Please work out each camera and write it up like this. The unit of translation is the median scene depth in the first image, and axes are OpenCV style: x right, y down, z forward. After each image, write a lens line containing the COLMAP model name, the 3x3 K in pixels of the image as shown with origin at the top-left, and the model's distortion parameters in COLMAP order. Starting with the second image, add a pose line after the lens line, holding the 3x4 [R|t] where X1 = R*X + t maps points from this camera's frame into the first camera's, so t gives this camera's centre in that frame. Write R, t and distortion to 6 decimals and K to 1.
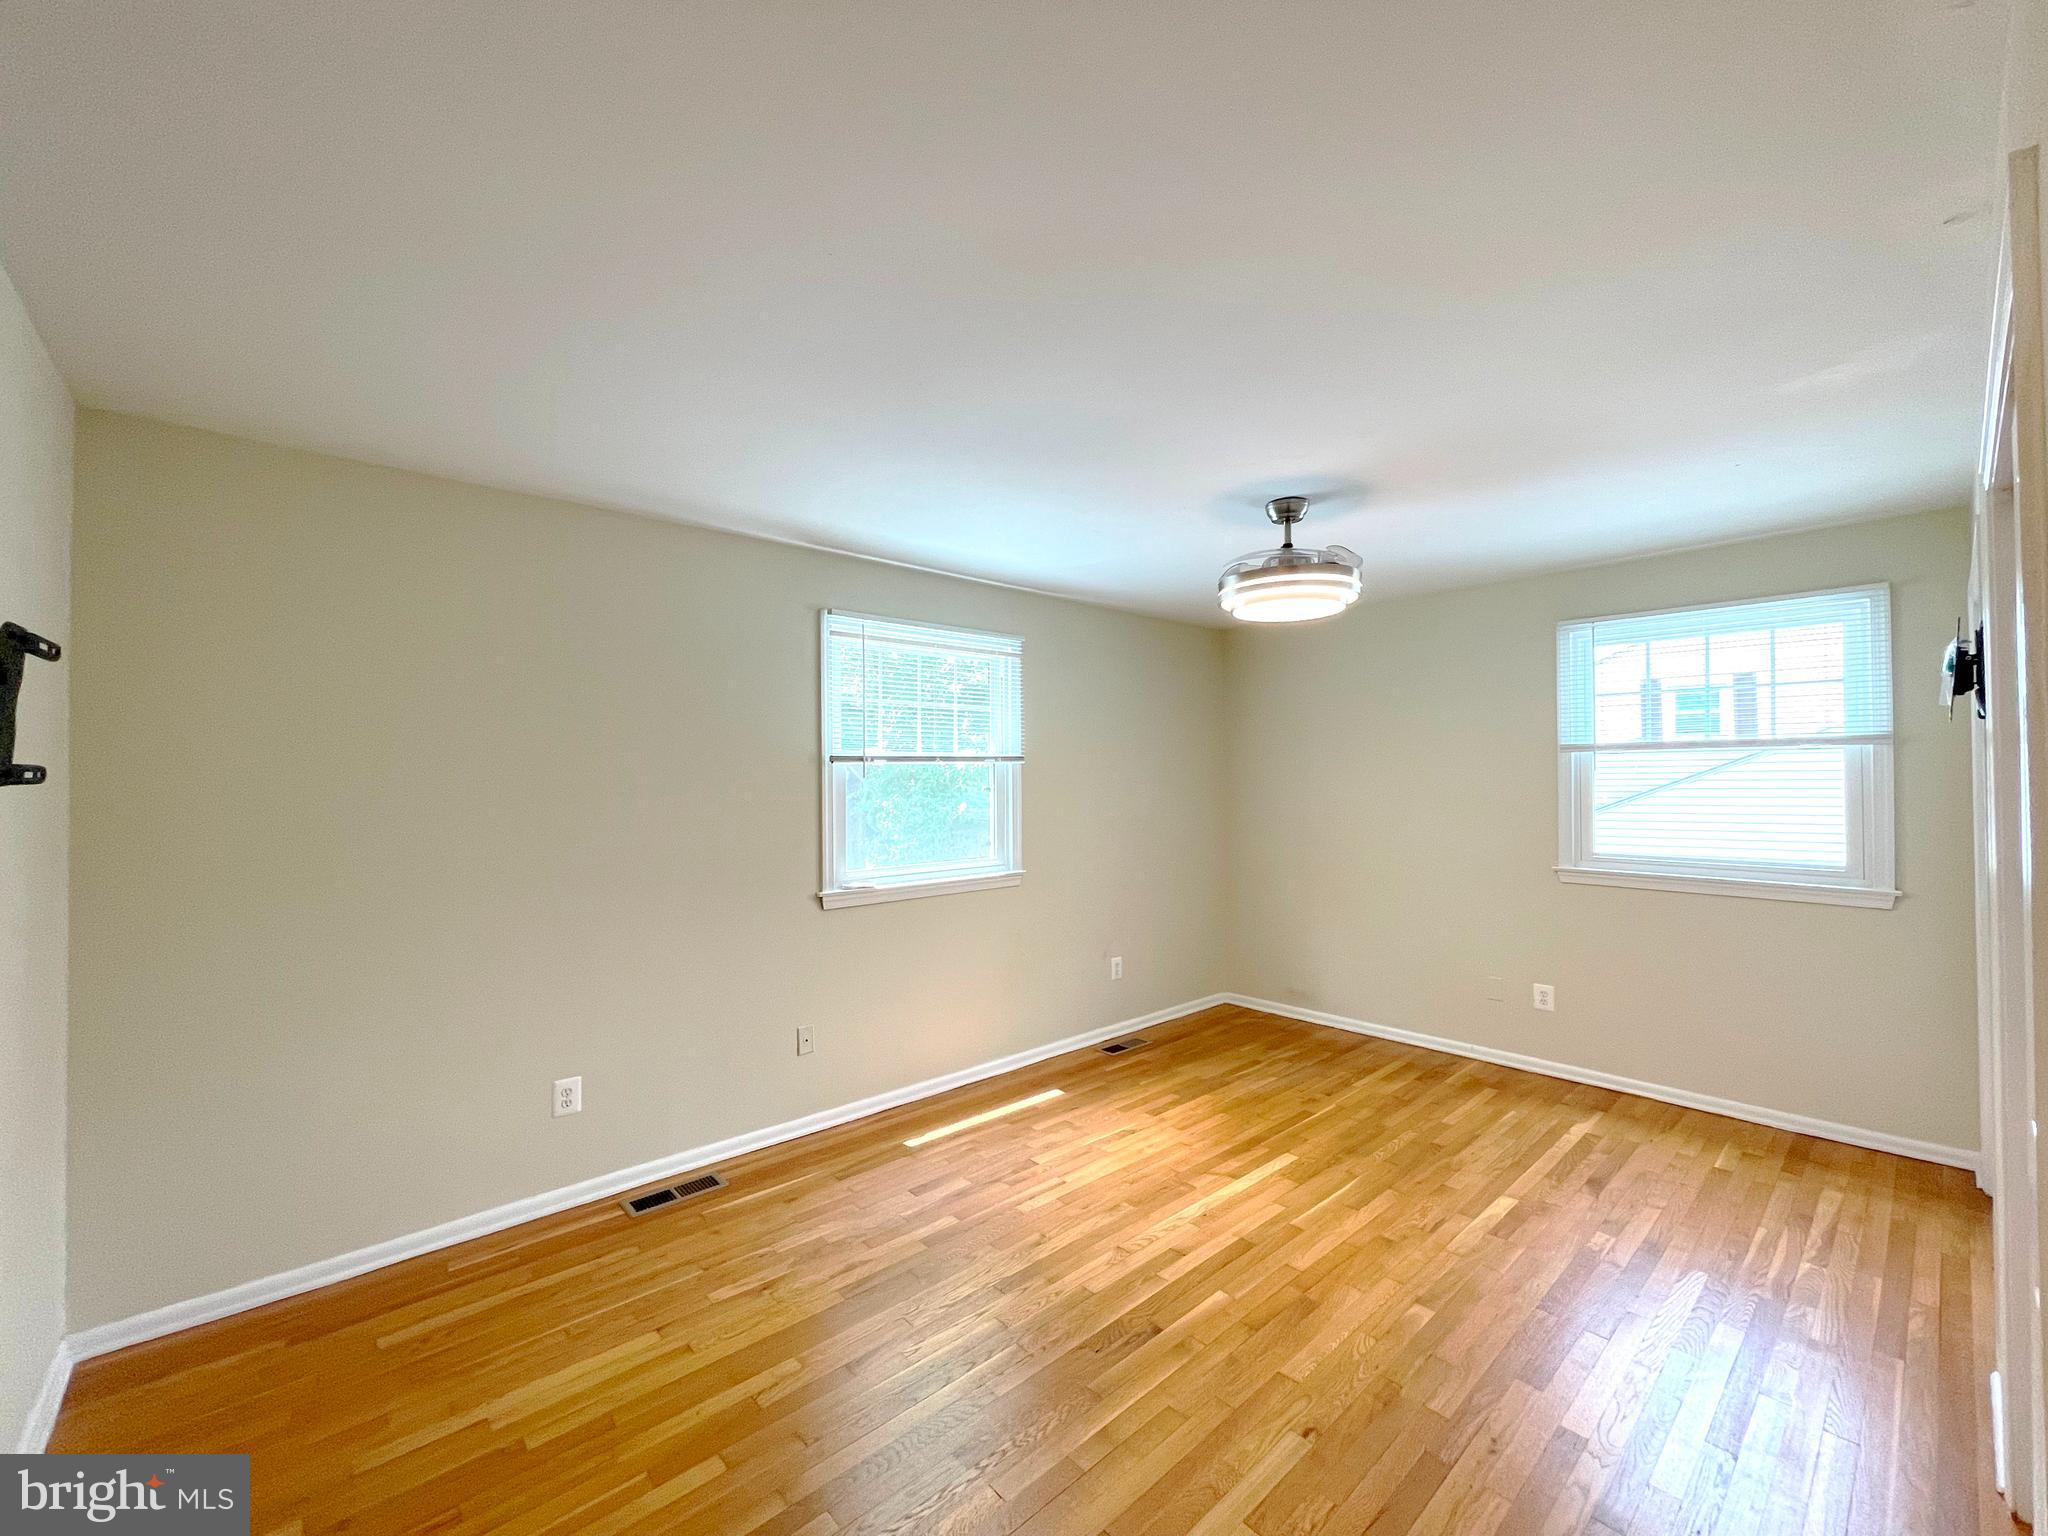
lens RADIAL K [[839.9, 0, 1020.1], [0, 839.9, 768.4], [0, 0, 1]] dist [-0.001145, 0.000458]
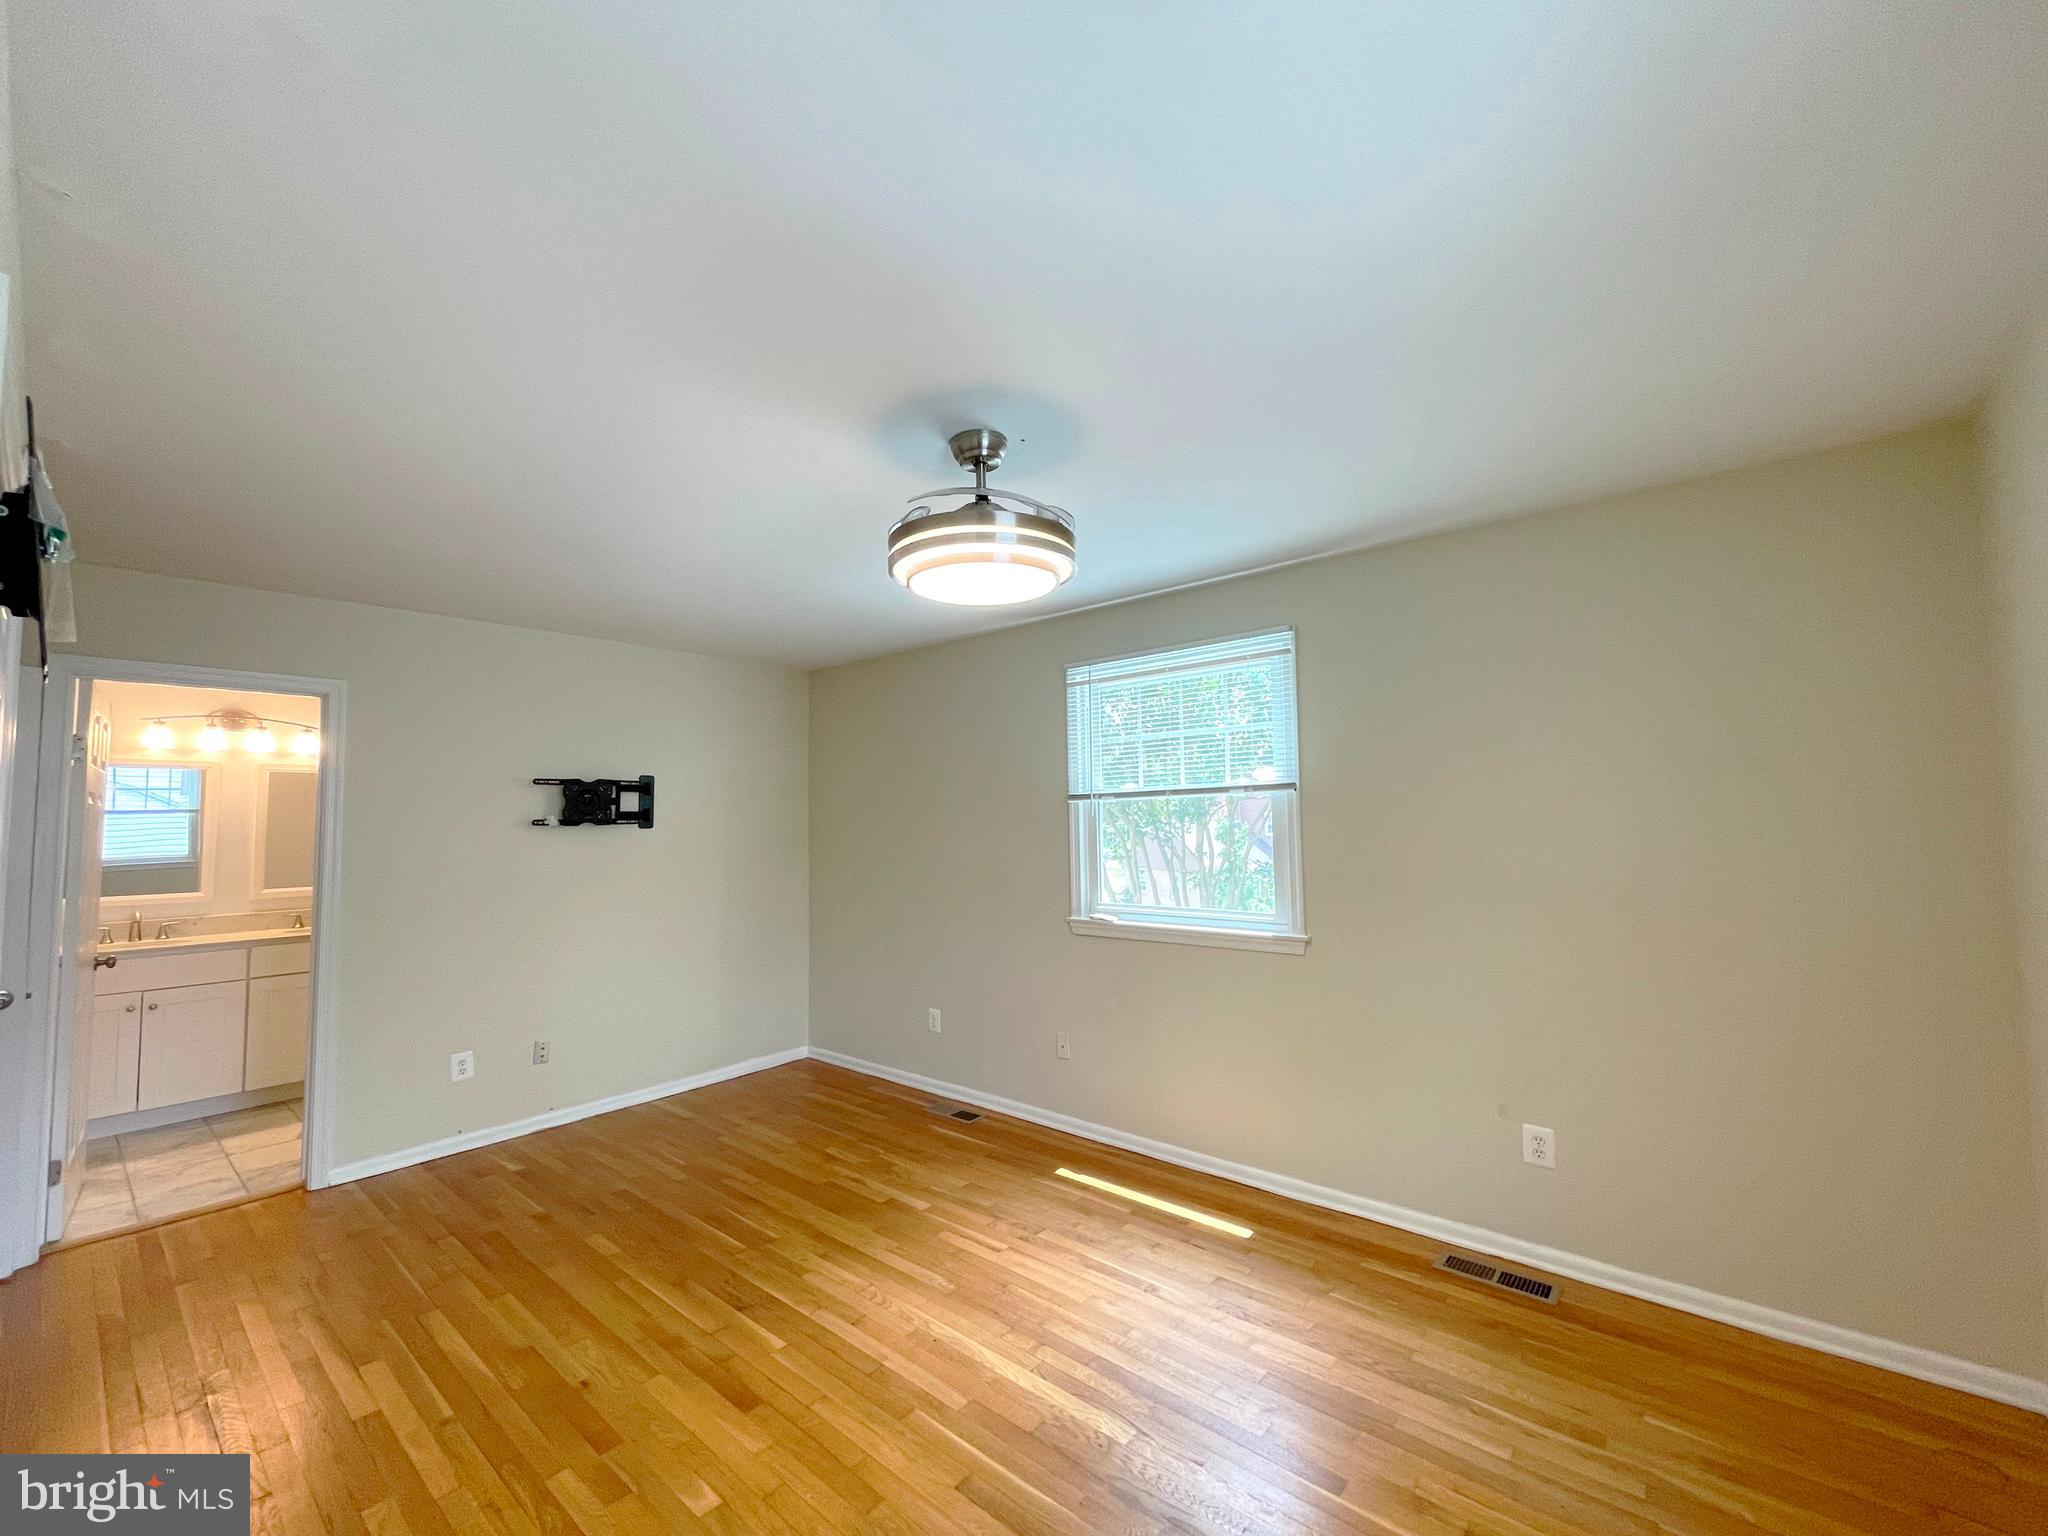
lens RADIAL K [[859.5, 0, 1024.0], [0, 859.5, 768.0], [0, 0, 1]] dist [0.000978, 0.000221]
pose [[0.118322, -0.055989, -0.991396, 0.867322], [0.027831, 0.998204, -0.053052, 0.007695], [0.992585, -0.021314, 0.119667, 0.777948]]
